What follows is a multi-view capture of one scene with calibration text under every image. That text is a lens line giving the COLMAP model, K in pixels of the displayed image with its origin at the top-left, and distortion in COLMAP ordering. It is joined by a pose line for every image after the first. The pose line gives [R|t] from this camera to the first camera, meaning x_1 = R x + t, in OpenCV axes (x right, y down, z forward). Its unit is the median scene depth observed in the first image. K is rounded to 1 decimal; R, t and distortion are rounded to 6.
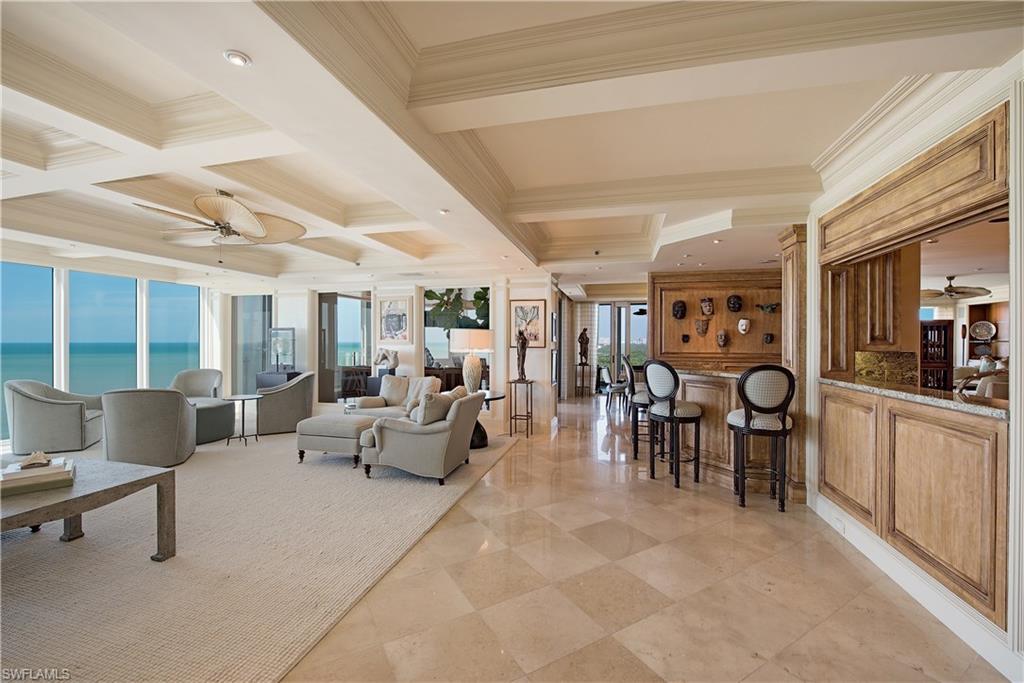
lens RADIAL K [[408.1, 0, 514.0], [0, 408.1, 342.0], [0, 0, 1]] dist [-0.023217, -0.000331]
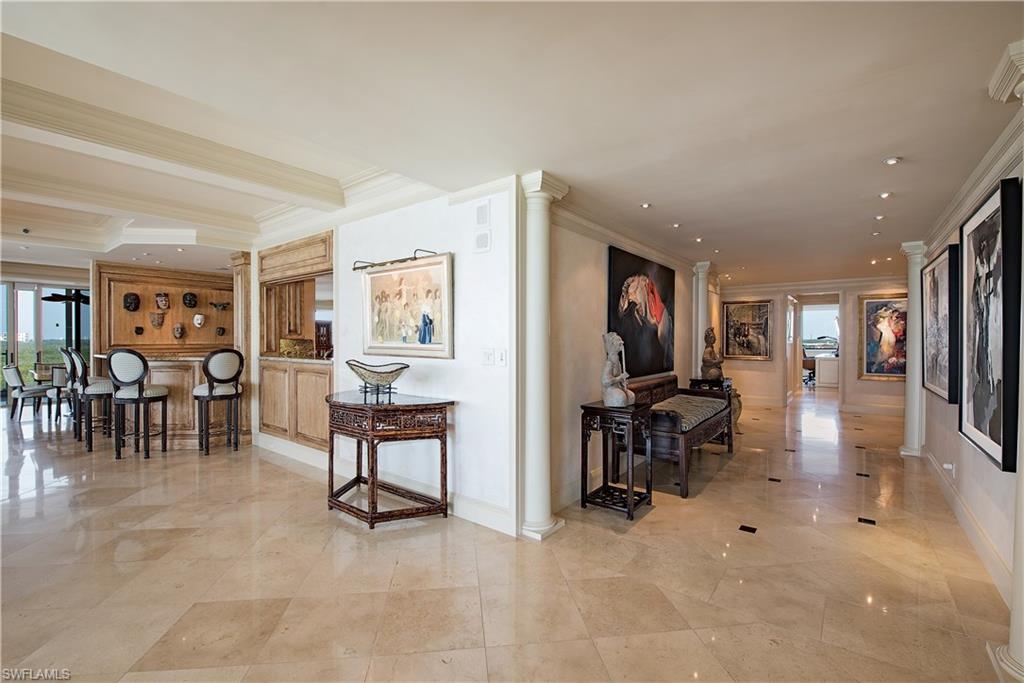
lens RADIAL K [[440.5, 0, 495.4], [0, 440.5, 340.4], [0, 0, 1]] dist [-0.002955, -0.000546]
pose [[0.420420, -0.007867, 0.907295, -0.314733], [0.002407, 0.999969, 0.007555, 0.014777], [-0.907326, -0.000993, 0.420426, -0.428668]]
